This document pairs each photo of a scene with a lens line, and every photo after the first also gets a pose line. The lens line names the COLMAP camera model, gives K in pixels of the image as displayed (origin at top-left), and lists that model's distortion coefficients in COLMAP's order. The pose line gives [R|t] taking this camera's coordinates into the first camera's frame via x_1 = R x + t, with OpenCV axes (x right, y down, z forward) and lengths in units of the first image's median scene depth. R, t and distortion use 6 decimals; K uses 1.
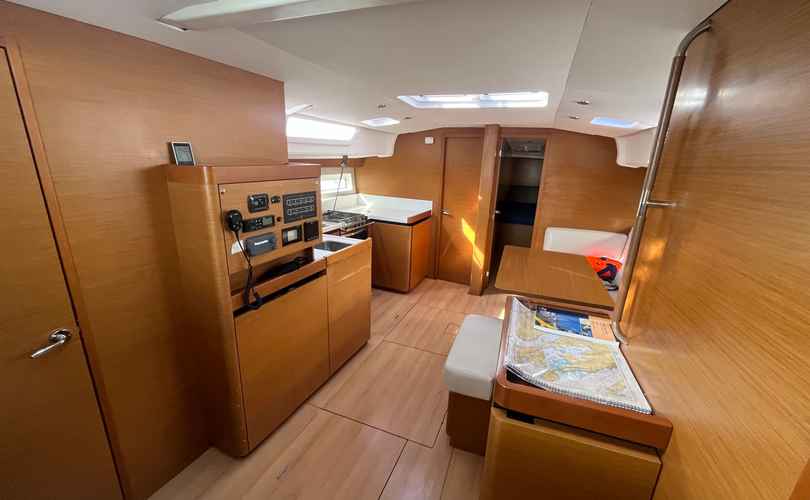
lens RADIAL K [[327.5, 0, 403.6], [0, 327.5, 251.6], [0, 0, 1]] dist [-0.001165, -0.000014]
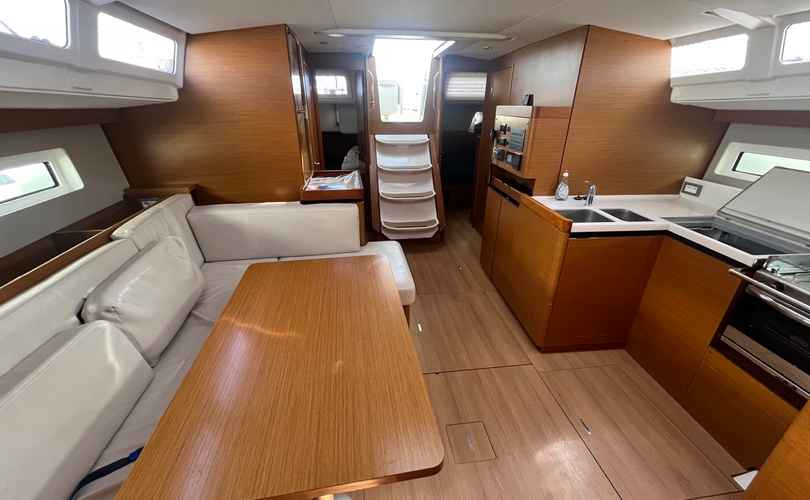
lens RADIAL K [[327.5, 0, 403.6], [0, 327.5, 251.6], [0, 0, 1]] dist [-0.001165, -0.000014]
pose [[-0.875877, 0.159494, -0.455413, 0.548583], [-0.170602, 0.780481, 0.601452, -0.359447], [0.451369, 0.604493, -0.656395, 1.376421]]
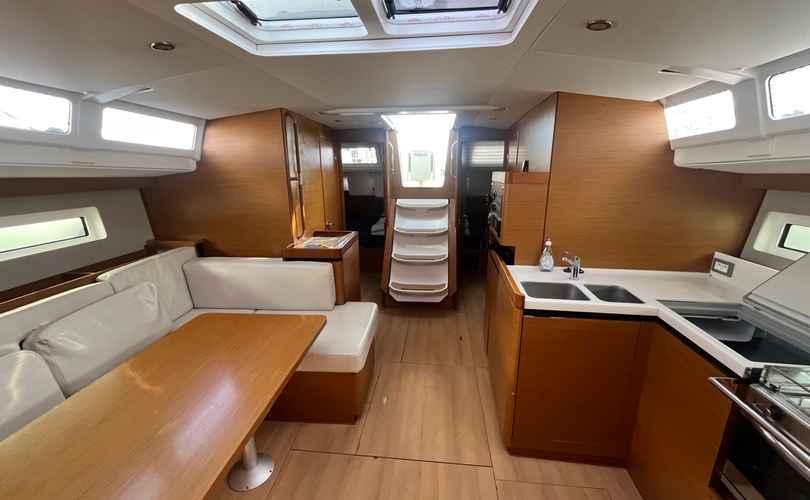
lens RADIAL K [[327.5, 0, 403.6], [0, 327.5, 251.6], [0, 0, 1]] dist [-0.001165, -0.000014]
pose [[-0.963759, 0.031629, -0.264893, 0.273414], [-0.103726, 0.870389, 0.481314, -0.393134], [0.245784, 0.491347, -0.835564, 1.455401]]
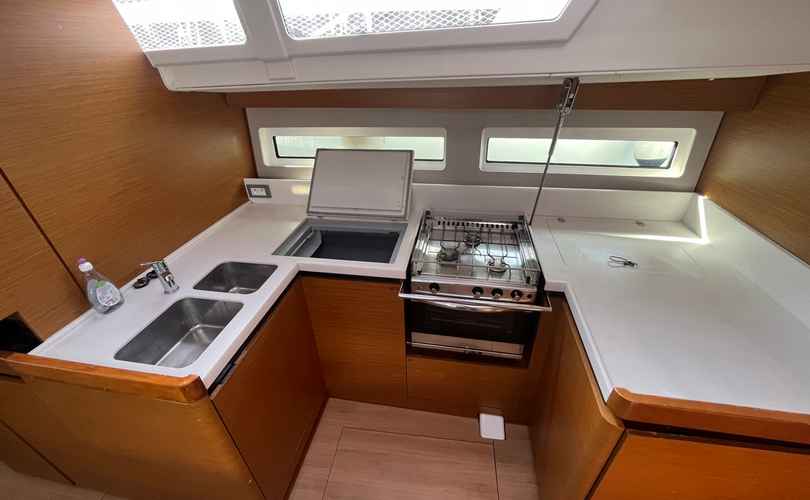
lens RADIAL K [[327.5, 0, 403.6], [0, 327.5, 251.6], [0, 0, 1]] dist [-0.001165, -0.000014]
pose [[0.235286, 0.468529, -0.851540, 0.172382], [-0.226077, 0.878488, 0.420890, -0.353122], [0.945267, 0.093484, 0.312620, 1.119210]]
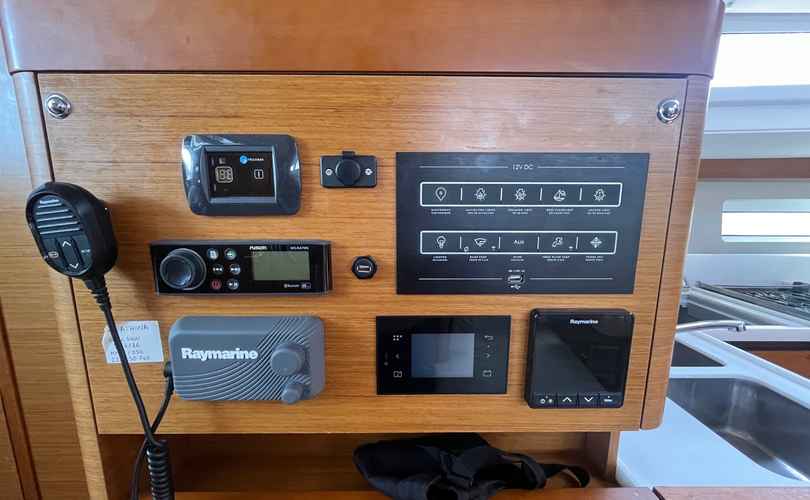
lens RADIAL K [[340.2, 0, 405.0], [0, 340.2, 250.0], [0, 0, 1]] dist [-0.000995, -0.000033]
pose [[0.419065, 0.125284, -0.899271, -0.114492], [-0.241702, 0.970089, 0.022516, -0.080213], [0.875194, 0.207920, 0.436812, 0.611048]]
